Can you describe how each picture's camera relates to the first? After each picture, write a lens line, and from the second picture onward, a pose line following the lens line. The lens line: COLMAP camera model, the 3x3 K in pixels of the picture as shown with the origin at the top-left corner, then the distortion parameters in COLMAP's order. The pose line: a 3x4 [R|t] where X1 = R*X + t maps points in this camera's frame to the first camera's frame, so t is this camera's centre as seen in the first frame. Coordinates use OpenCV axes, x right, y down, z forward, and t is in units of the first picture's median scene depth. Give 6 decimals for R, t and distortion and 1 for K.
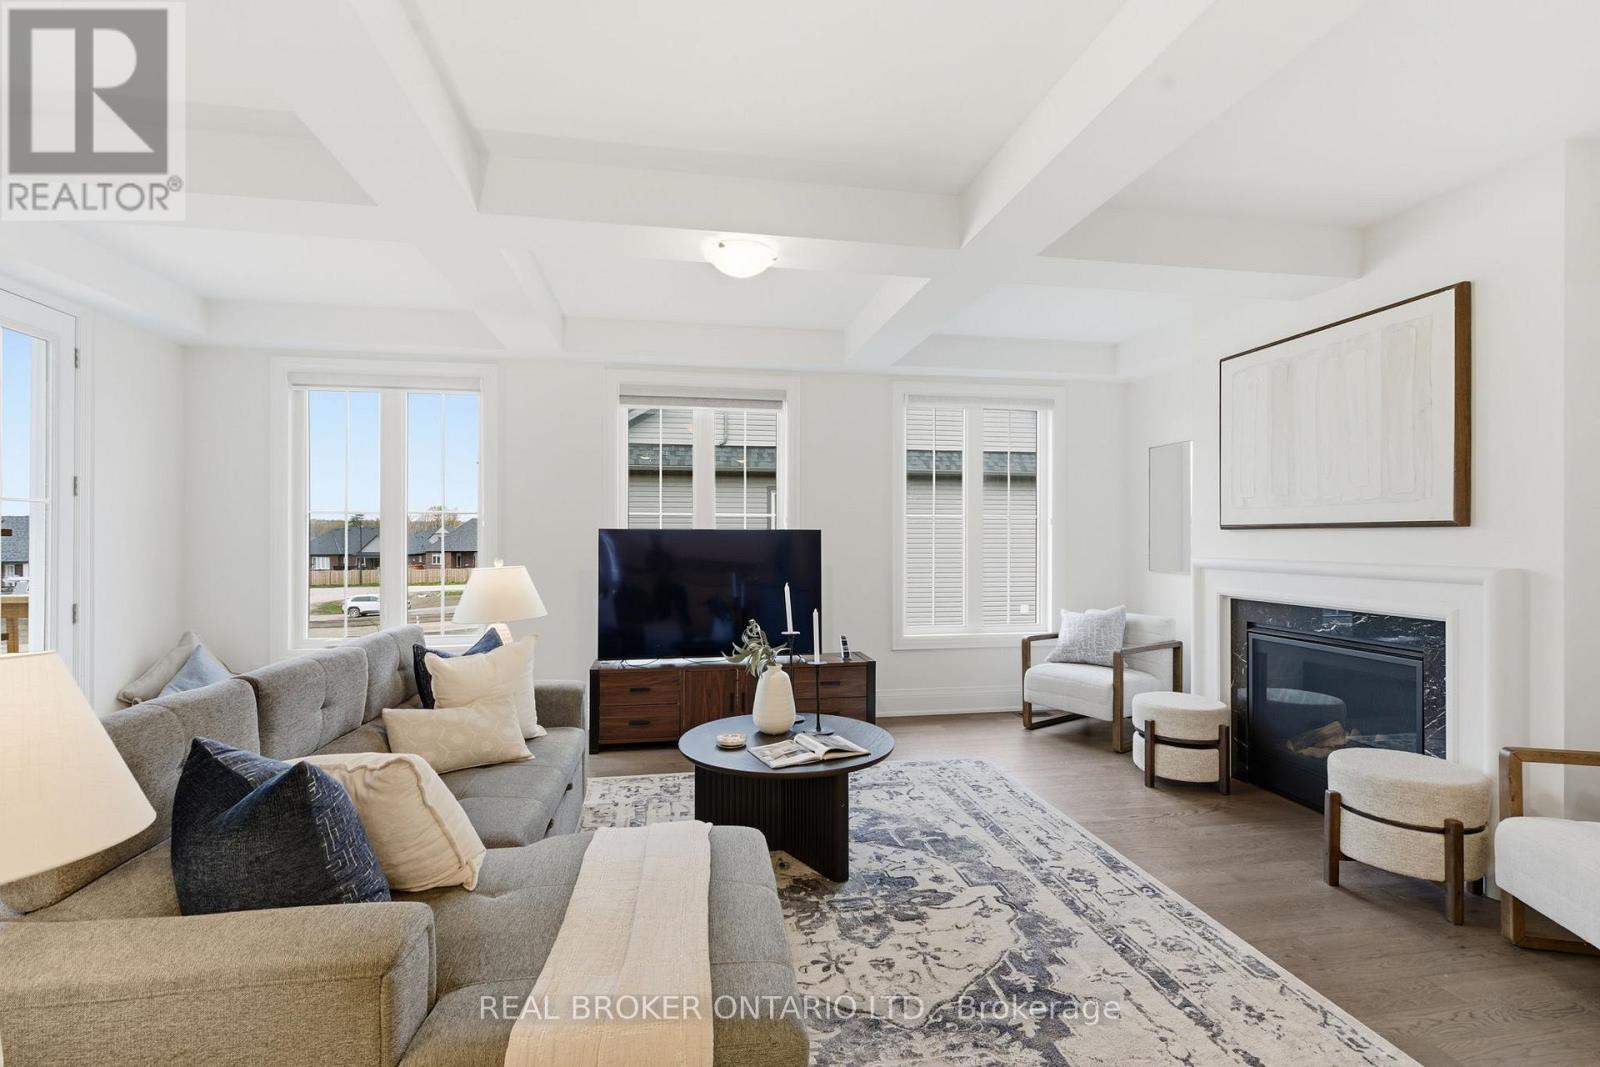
lens RADIAL K [[723.3, 0, 800.0], [0, 723.3, 533.5], [0, 0, 1]] dist [0.003099, -0.000322]
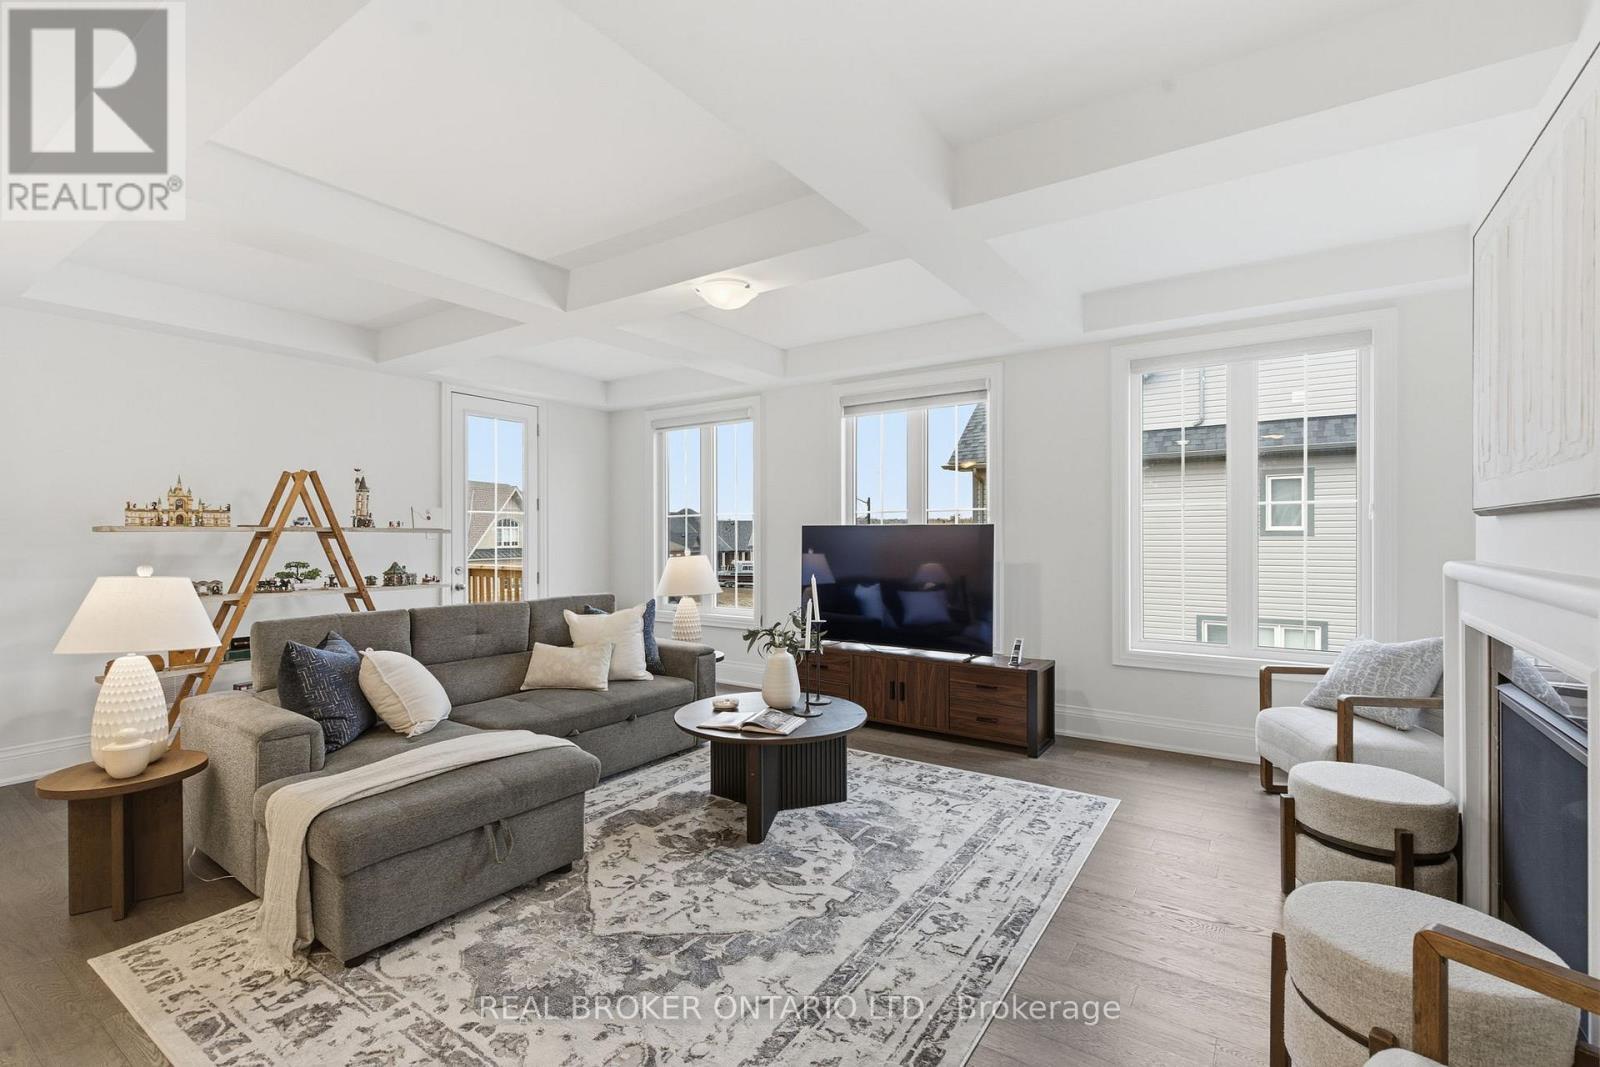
lens RADIAL K [[718.6, 0, 794.0], [0, 718.6, 531.8], [0, 0, 1]] dist [0.001553, -0.001227]
pose [[0.716153, -0.003542, -0.697934, 0.710770], [0.006474, 0.999978, 0.001567, 0.002506], [0.697913, -0.005641, 0.716160, 0.210845]]
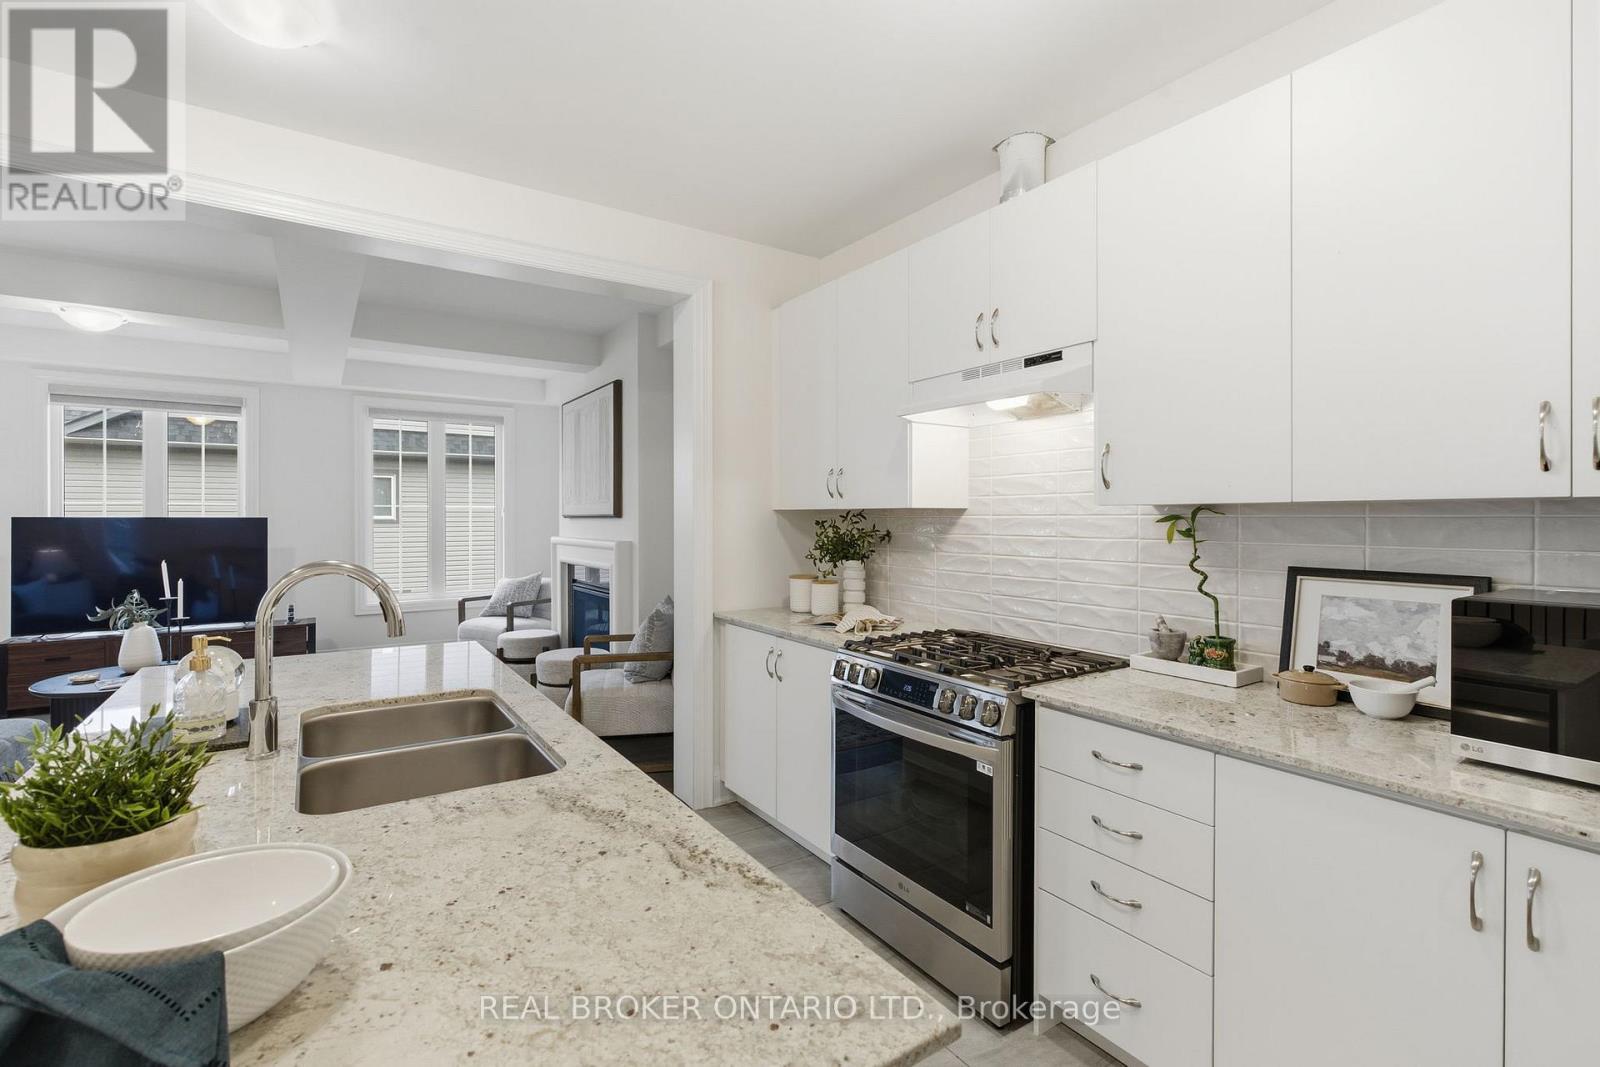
lens RADIAL K [[719.3, 0, 796.5], [0, 719.3, 519.7], [0, 0, 1]] dist [-0.000727, -0.000742]
pose [[0.915860, -0.001667, 0.401494, 0.511224], [-0.001020, 0.999978, 0.006479, -0.014630], [-0.401496, -0.006344, 0.915839, -0.653834]]
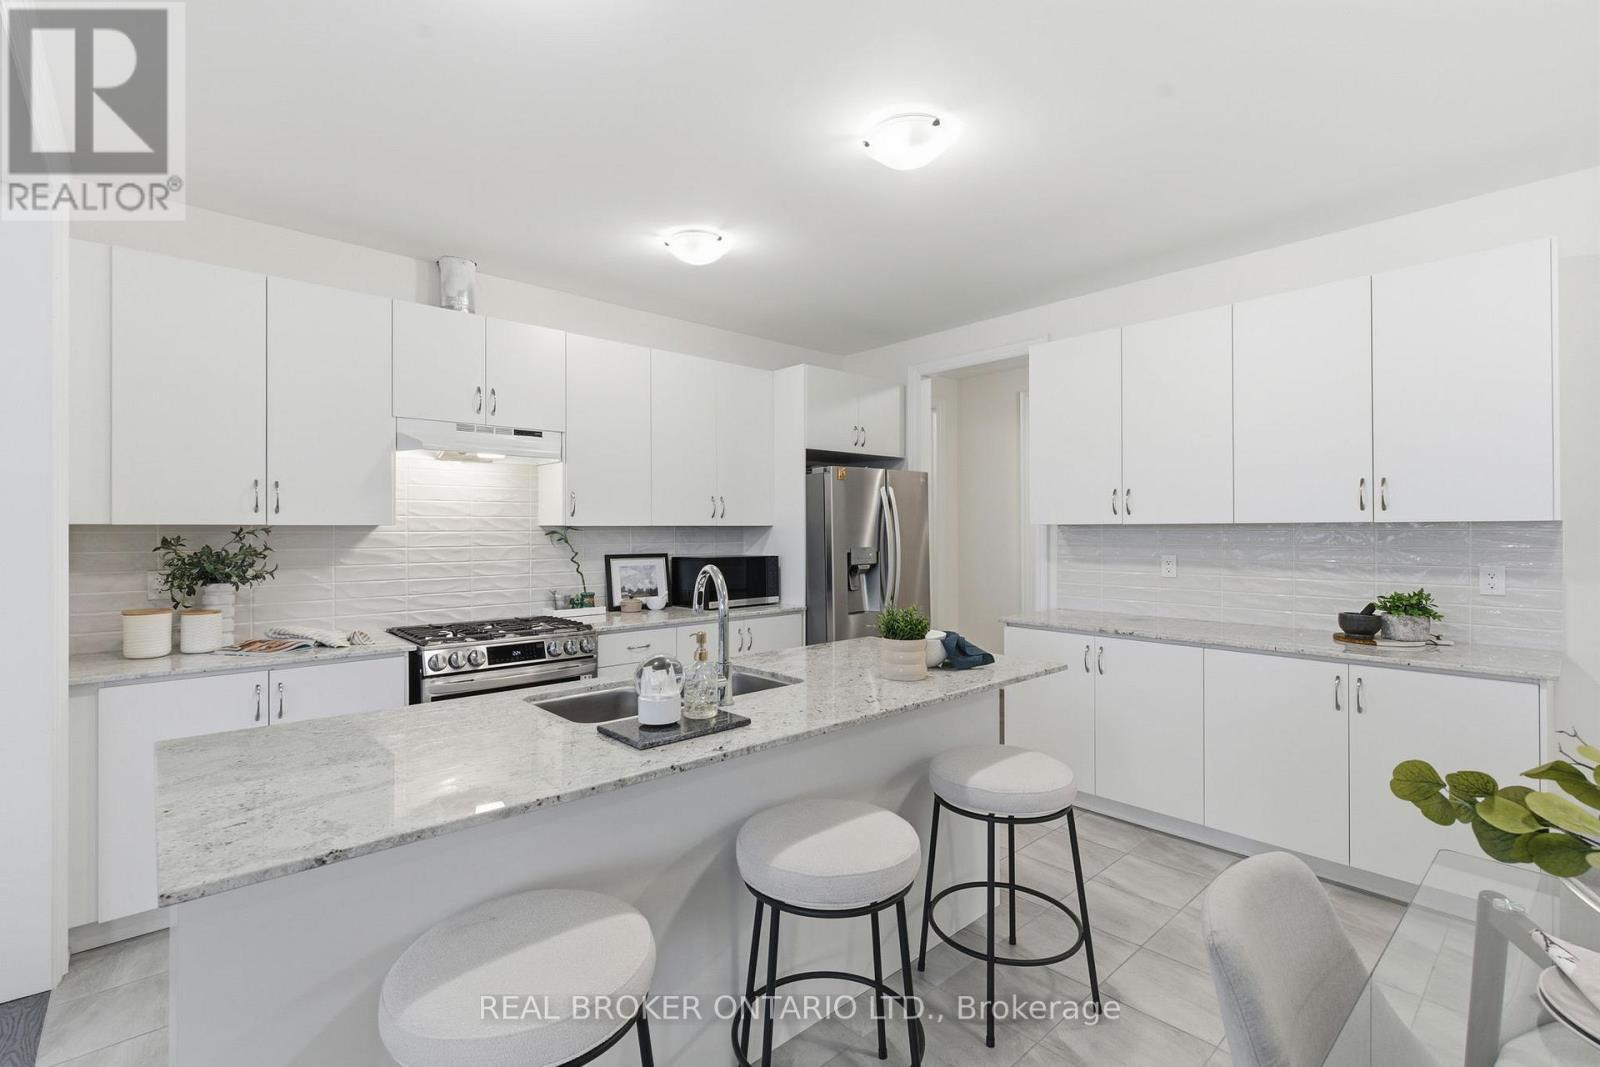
lens RADIAL K [[723.3, 0, 800.0], [0, 723.3, 533.5], [0, 0, 1]] dist [0.003099, -0.000322]
pose [[-0.528889, -0.005765, 0.848671, -0.126223], [-0.002048, 0.999983, 0.005517, -0.018311], [-0.848689, 0.001179, -0.528892, 0.085352]]
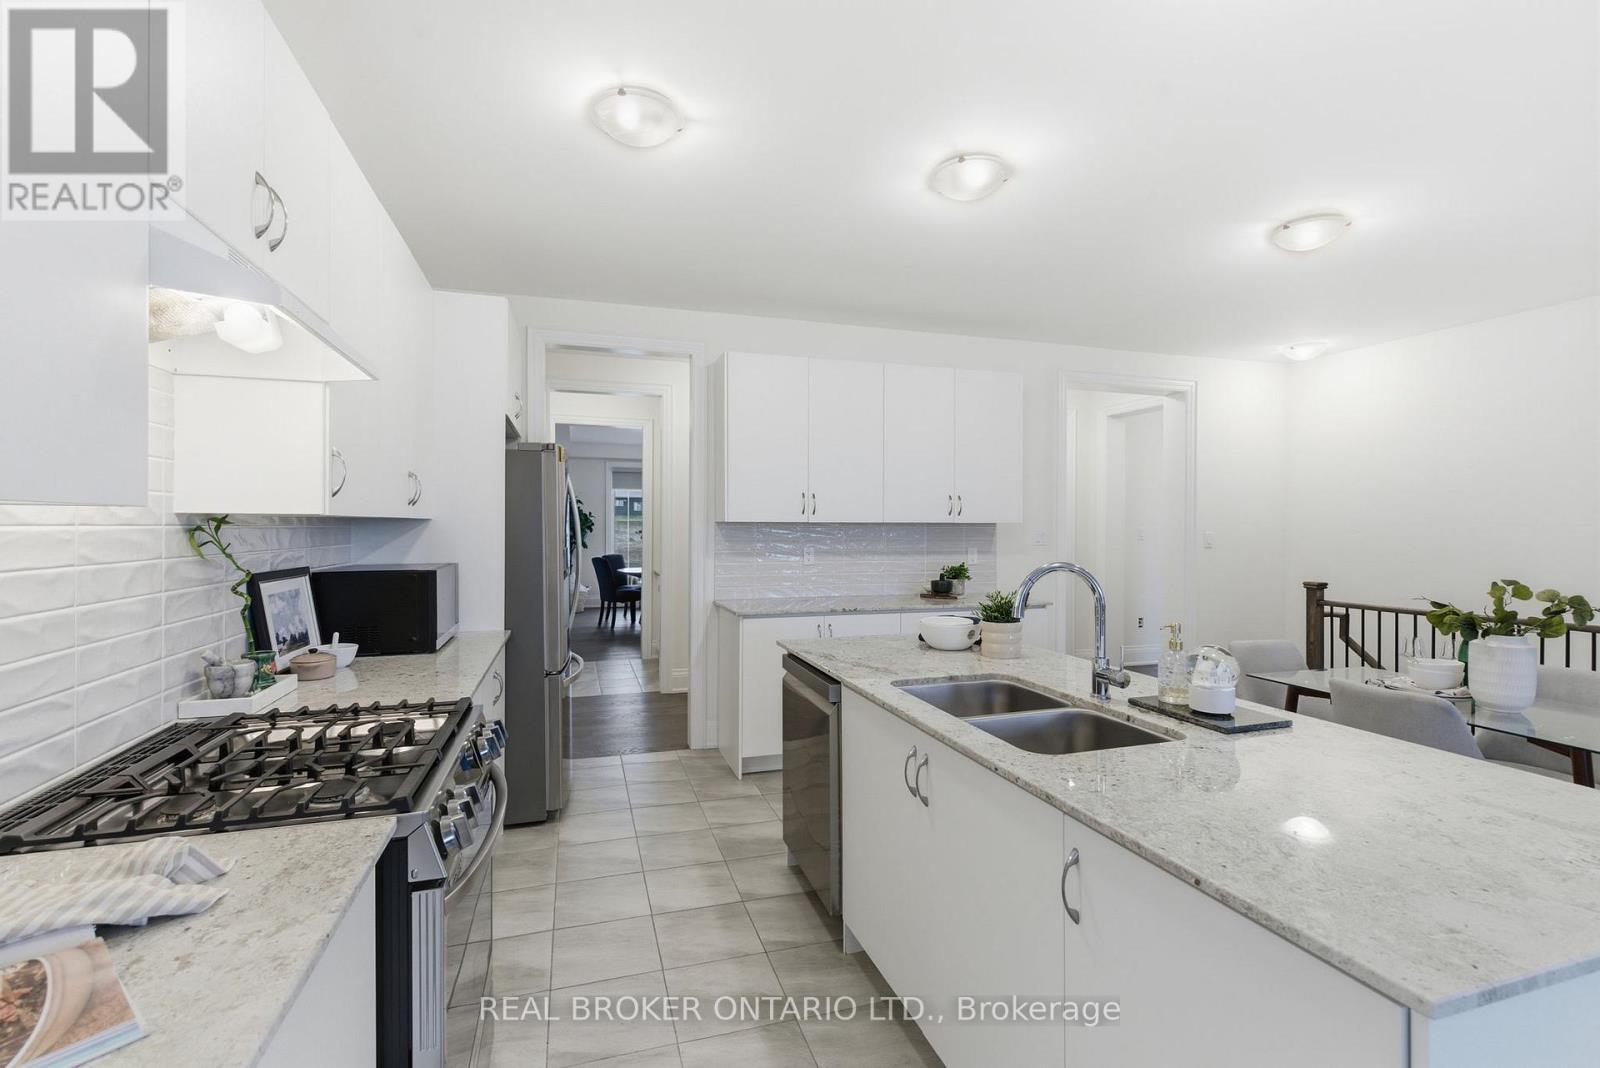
lens RADIAL K [[718.6, 0, 794.0], [0, 718.6, 532.3], [0, 0, 1]] dist [0.001553, -0.001227]
pose [[-0.992415, -0.003308, -0.122886, 0.715656], [-0.003848, 0.999984, 0.004163, -0.014267], [0.122870, 0.004604, -0.992412, 0.379272]]
